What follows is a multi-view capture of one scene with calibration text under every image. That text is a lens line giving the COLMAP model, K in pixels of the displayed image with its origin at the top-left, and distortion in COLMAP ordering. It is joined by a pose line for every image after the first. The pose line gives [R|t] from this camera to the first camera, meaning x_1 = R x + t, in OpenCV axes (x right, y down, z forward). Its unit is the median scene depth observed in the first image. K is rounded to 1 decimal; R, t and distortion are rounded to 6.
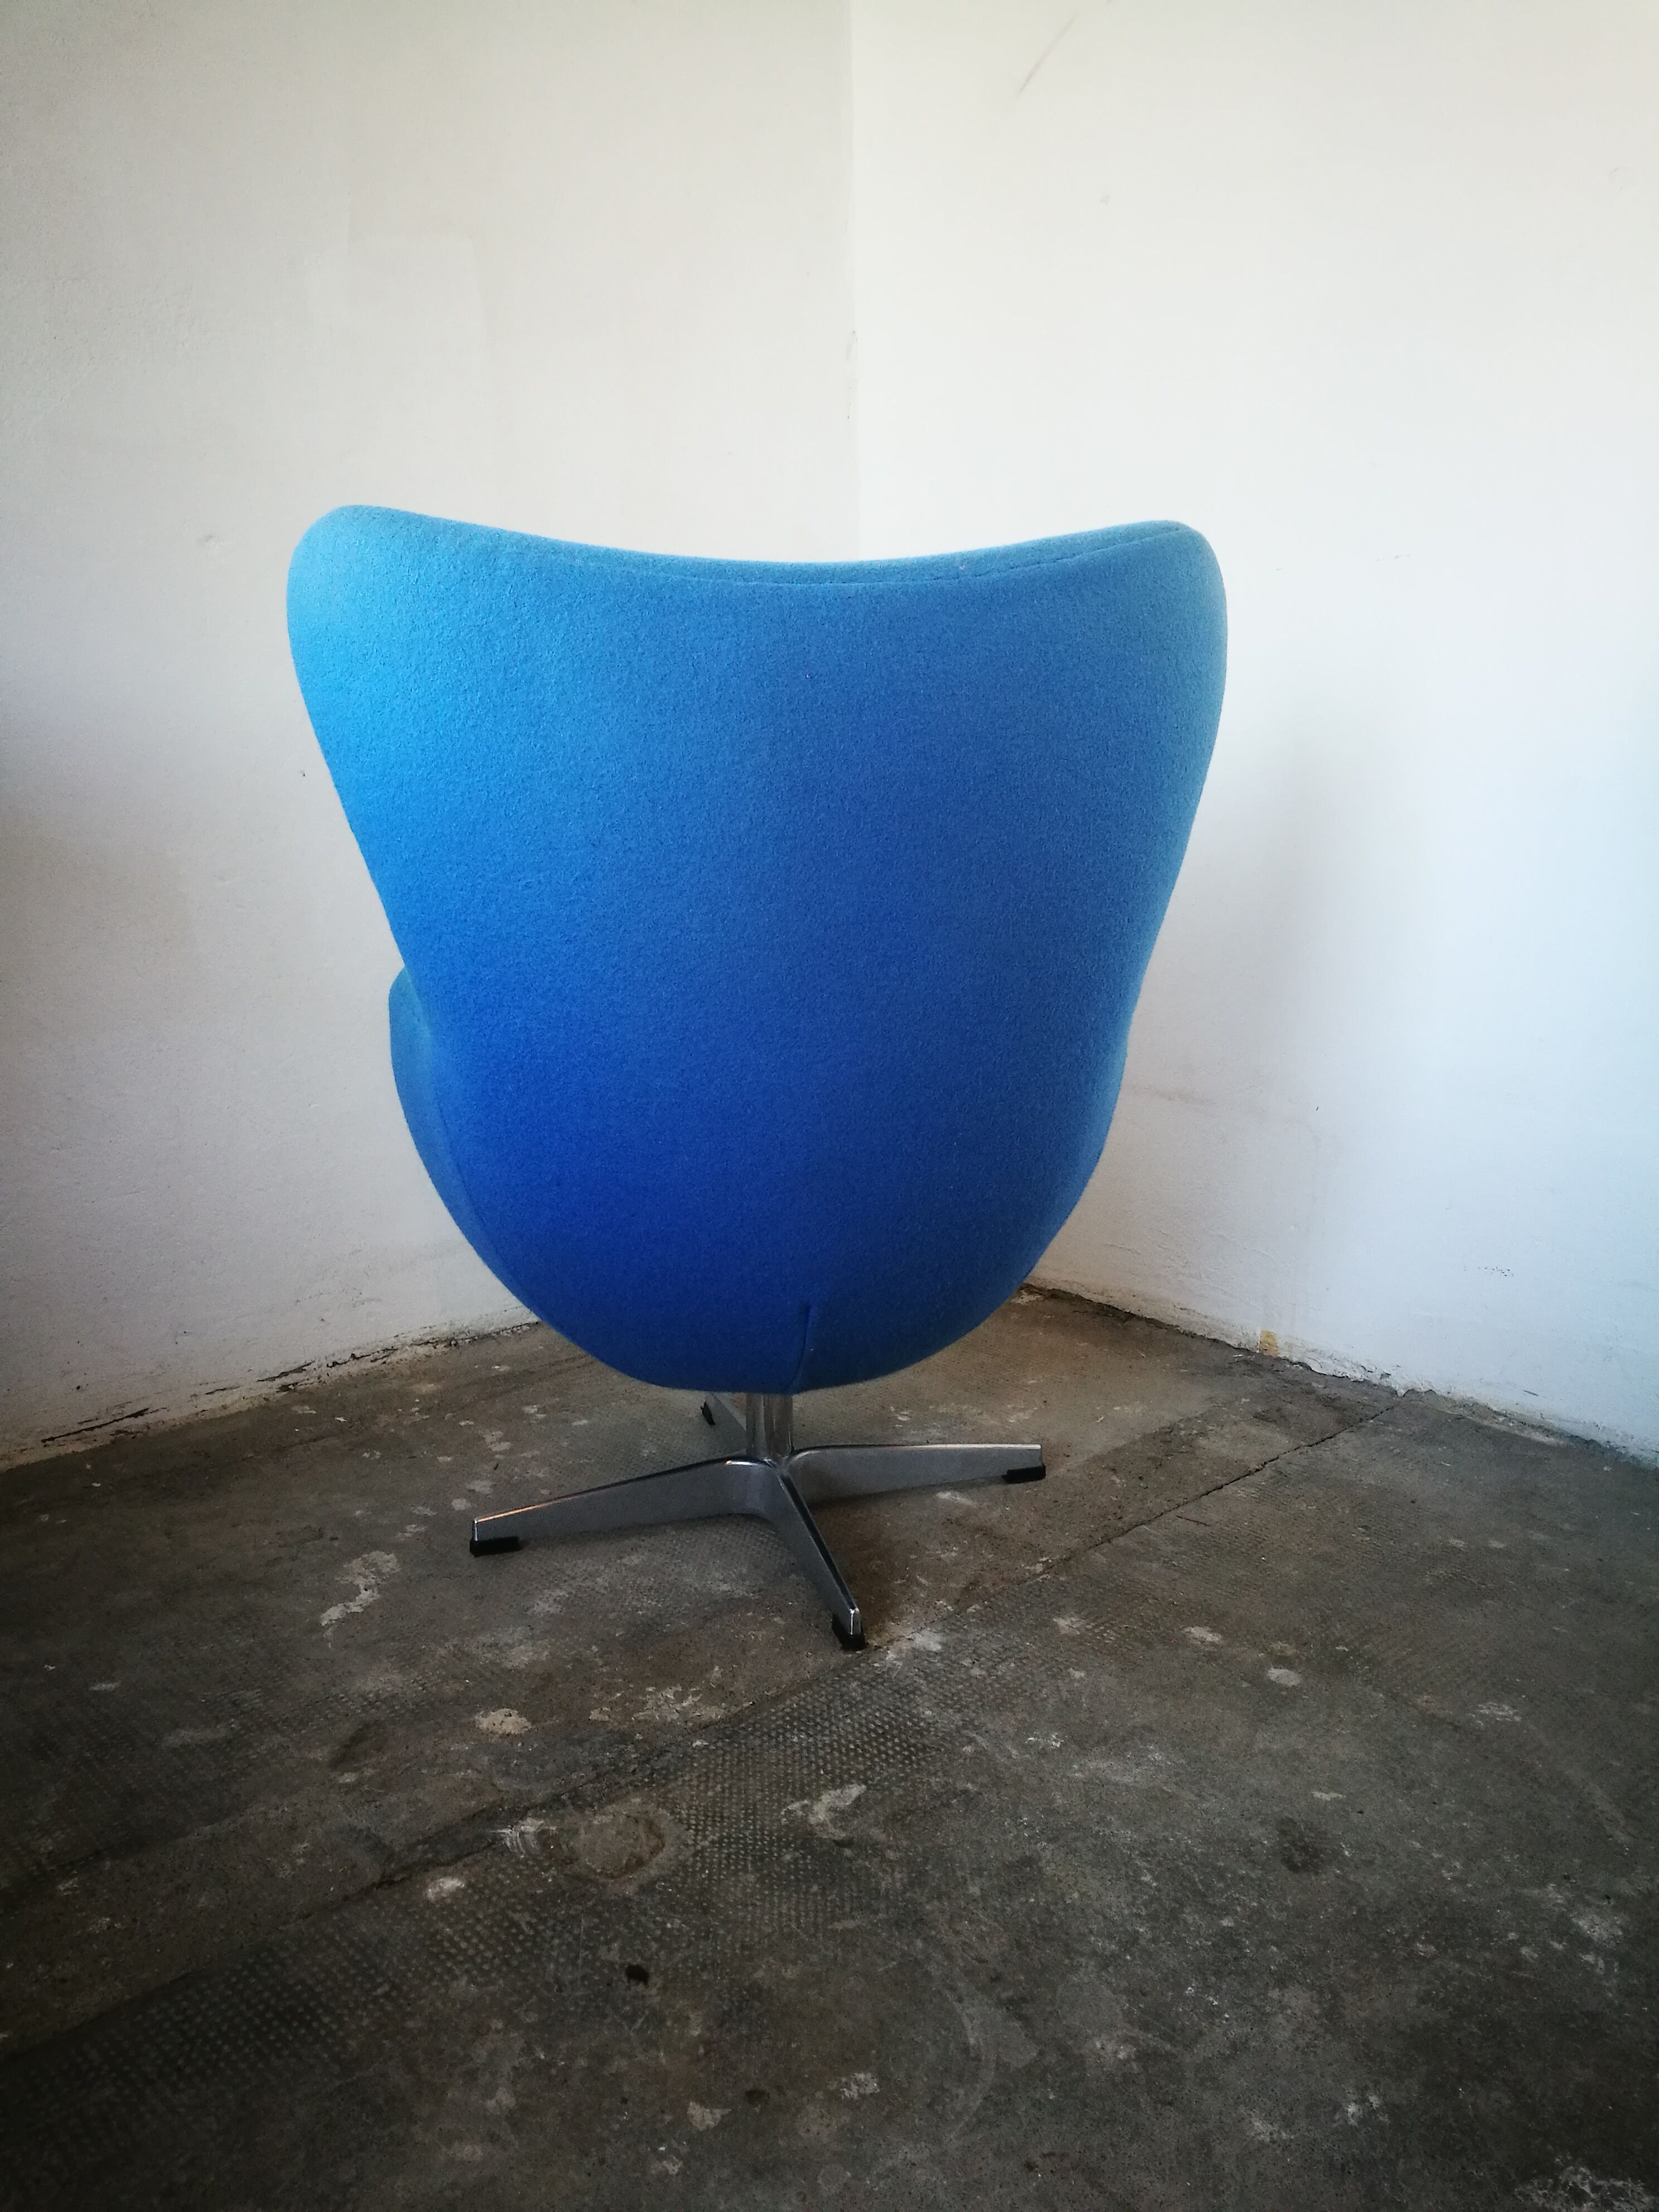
lens RADIAL K [[1726.4, 0, 829.5], [0, 1726.4, 1106.0], [0, 0, 1]] dist [0.045395, -0.164875]
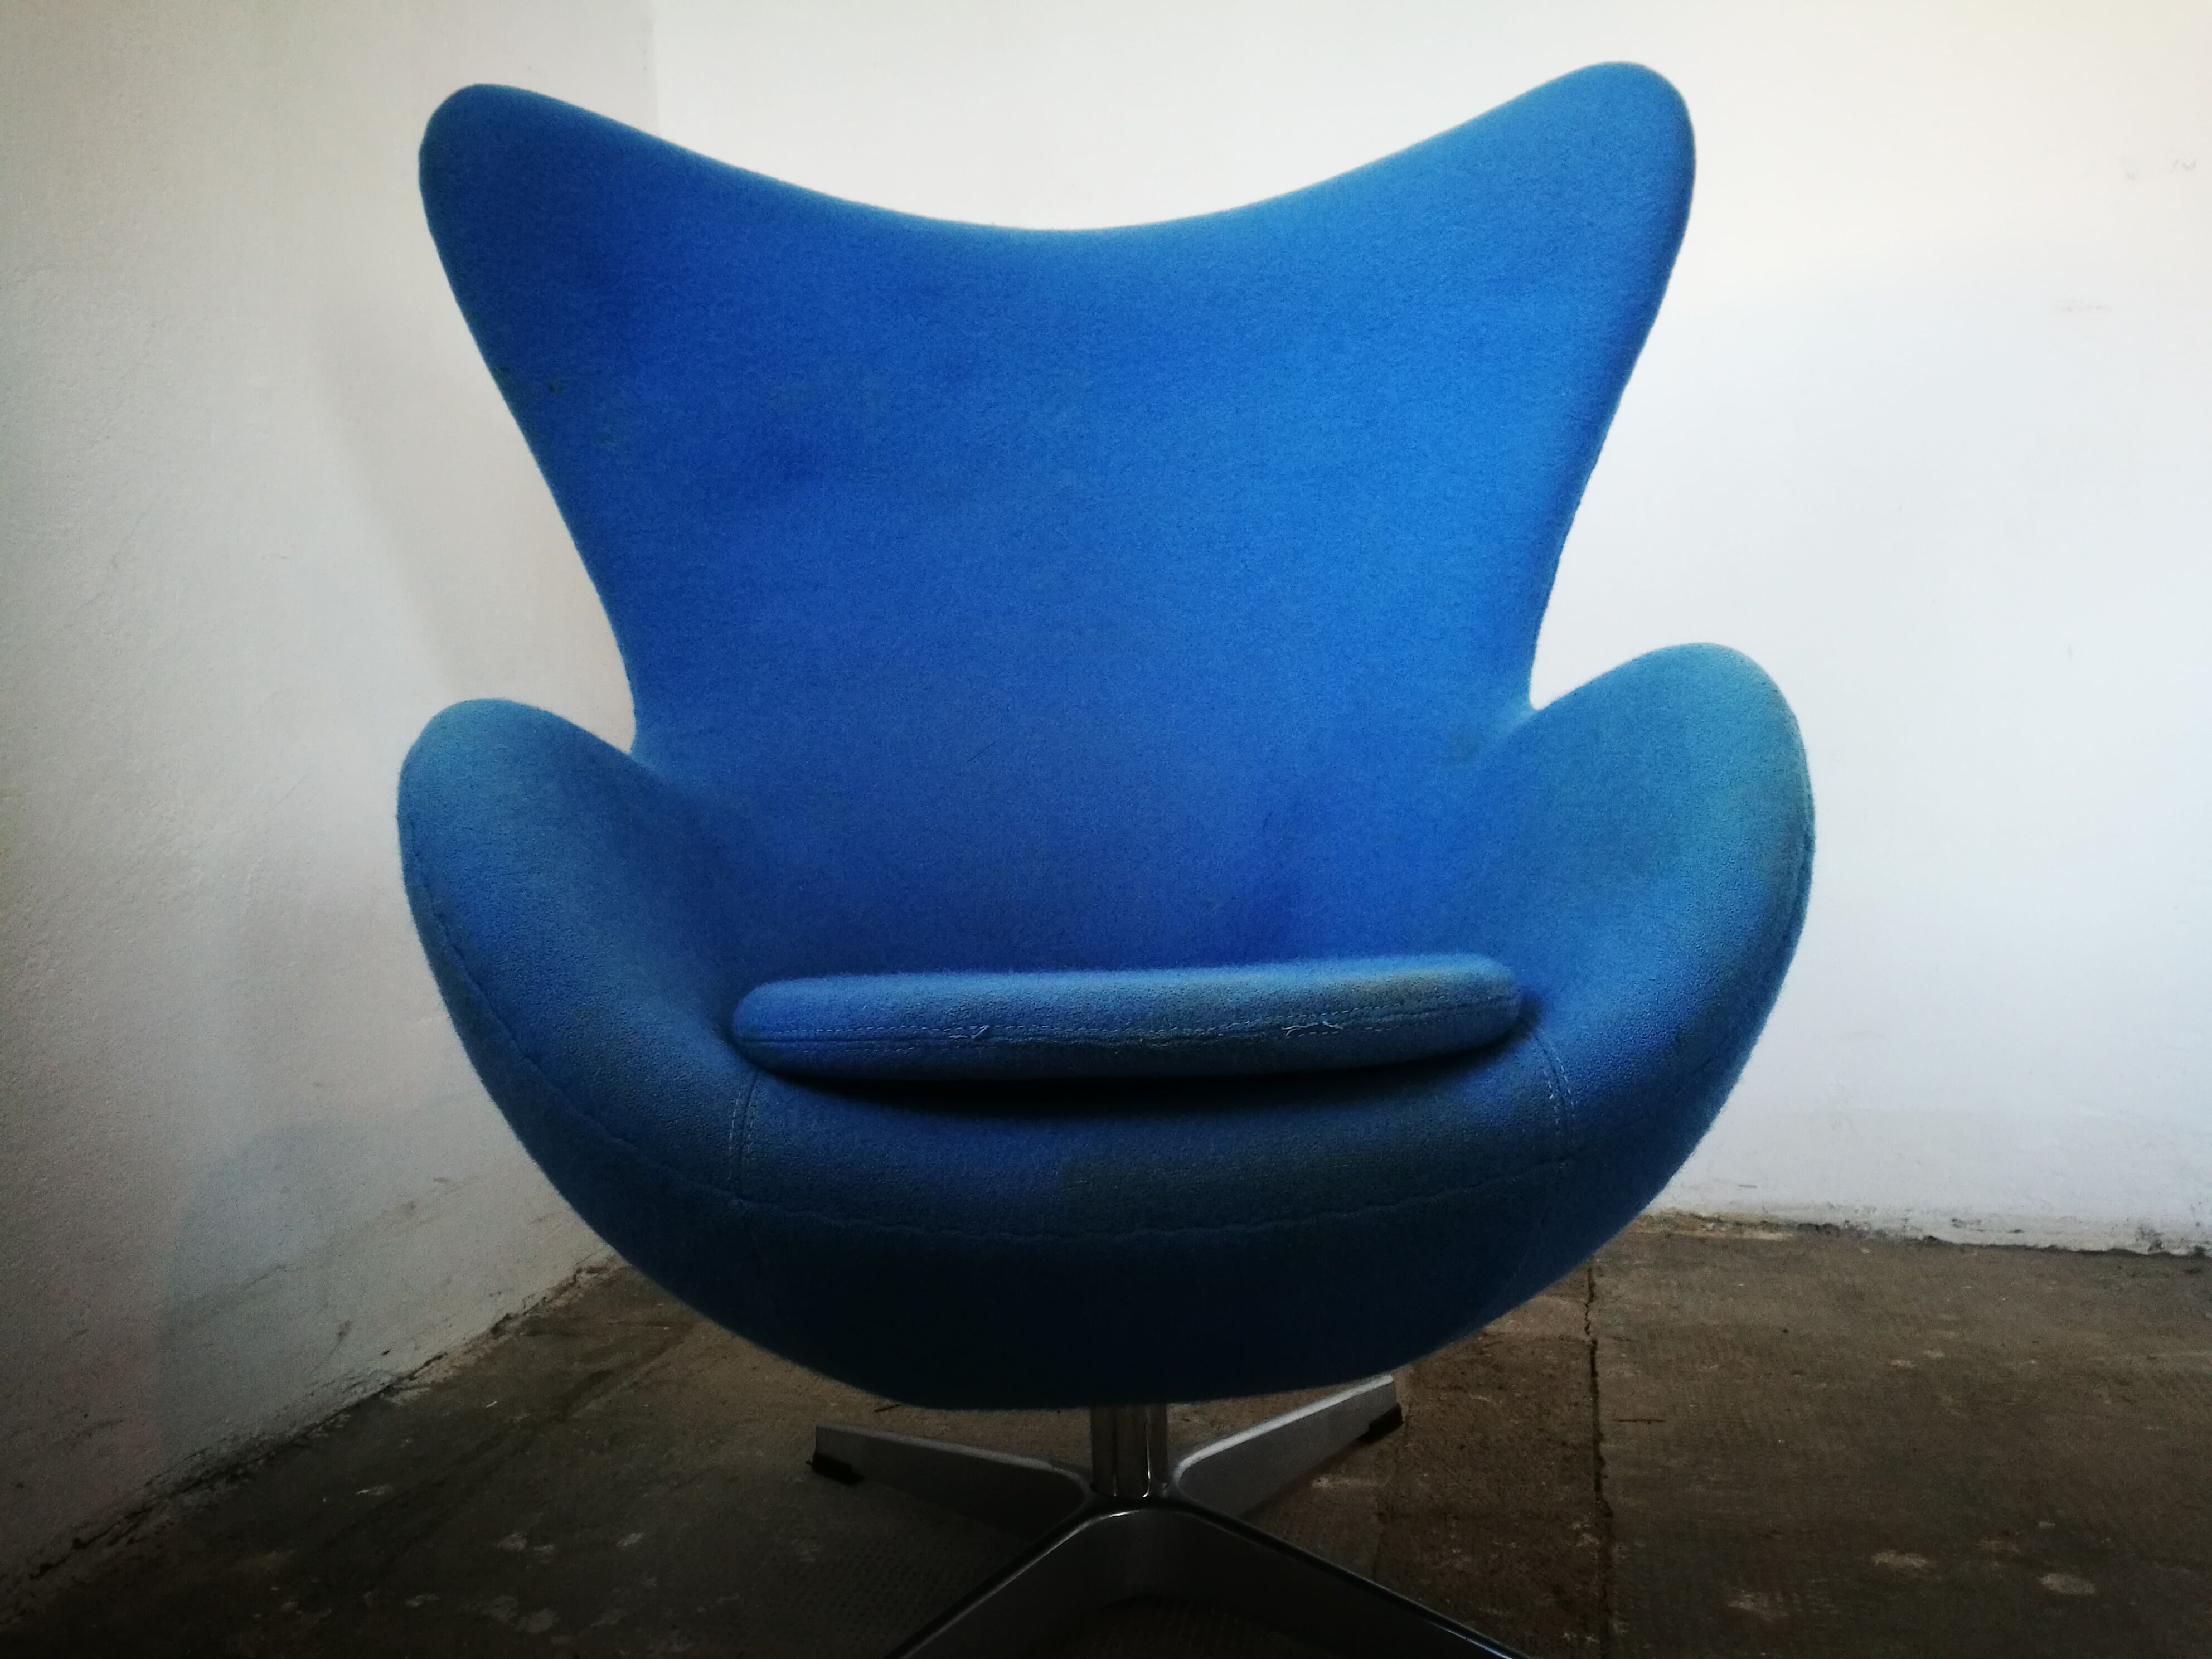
lens RADIAL K [[1740.1, 0, 1106.0], [0, 1740.1, 829.5], [0, 0, 1]] dist [-0.038076, 0.068350]
pose [[0.836482, -0.062792, 0.544385, -0.335999], [0.134921, 0.986432, -0.093535, 0.028414], [-0.531125, 0.151690, 0.833604, 0.435960]]
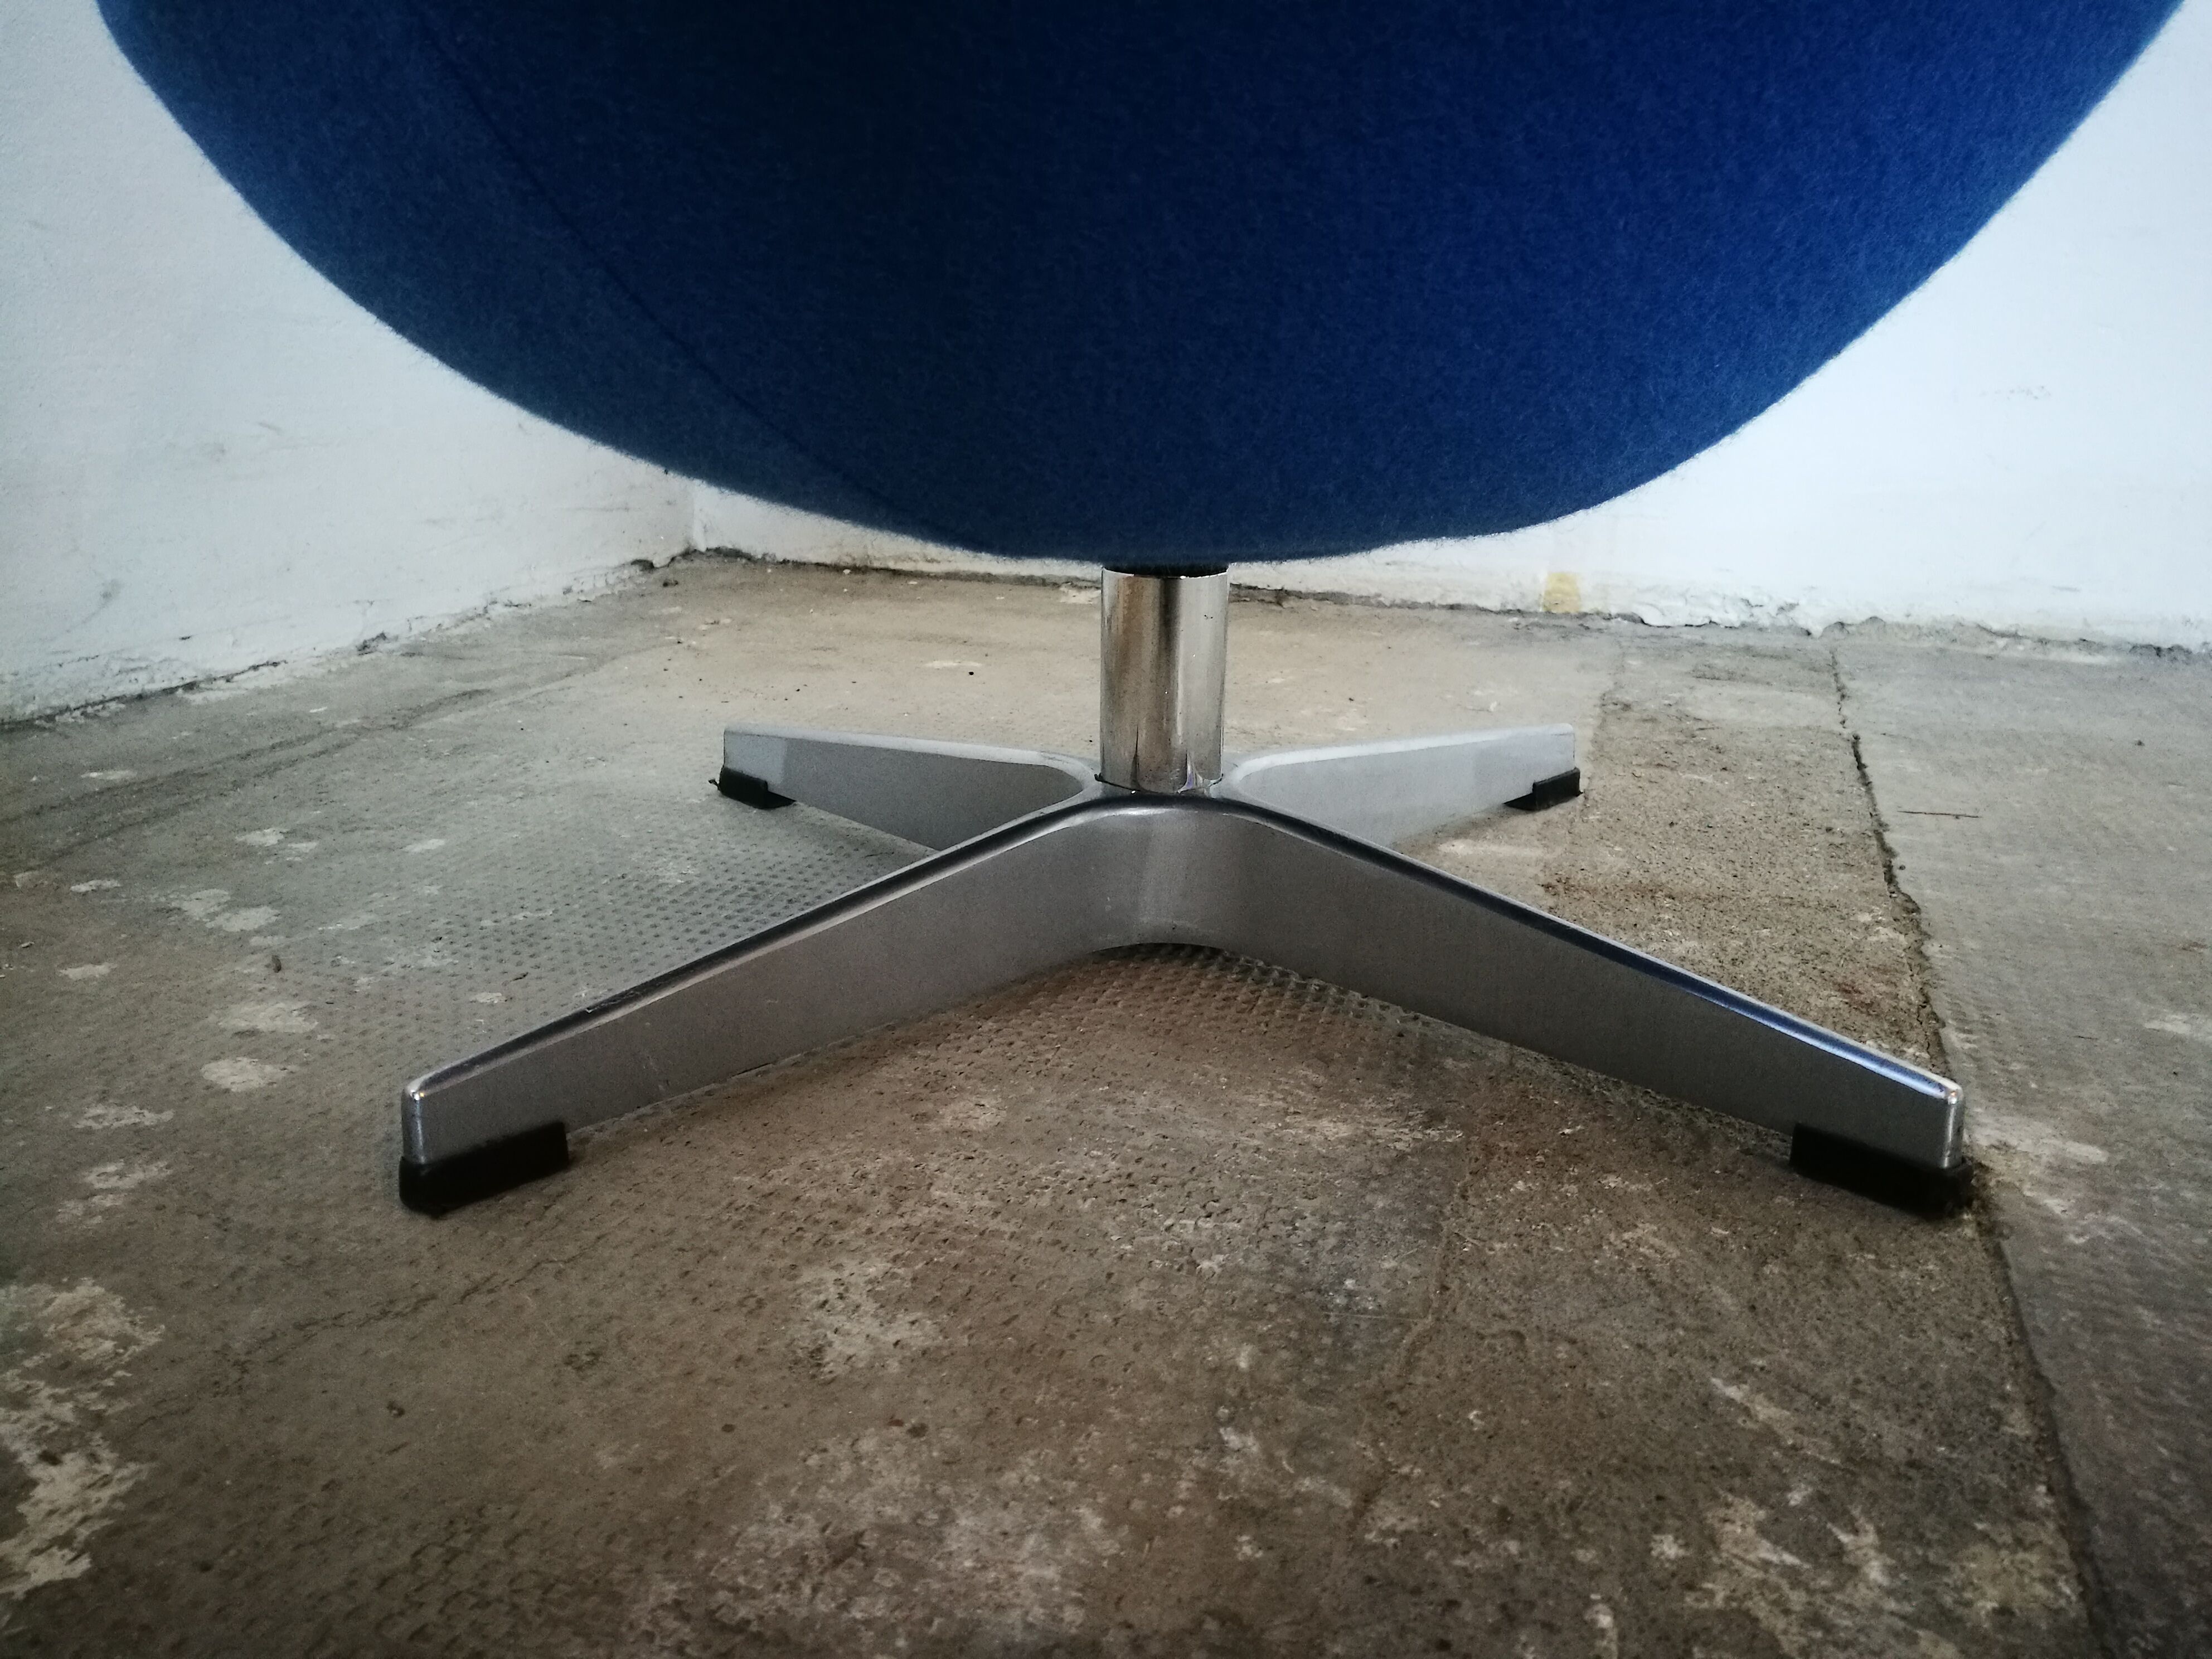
lens RADIAL K [[1740.1, 0, 1106.0], [0, 1740.1, 829.5], [0, 0, 1]] dist [-0.038076, 0.068350]
pose [[0.875739, -0.123410, 0.466746, -0.208483], [0.070479, 0.989099, 0.129286, 0.151984], [-0.477613, -0.080325, 0.874890, 0.634335]]
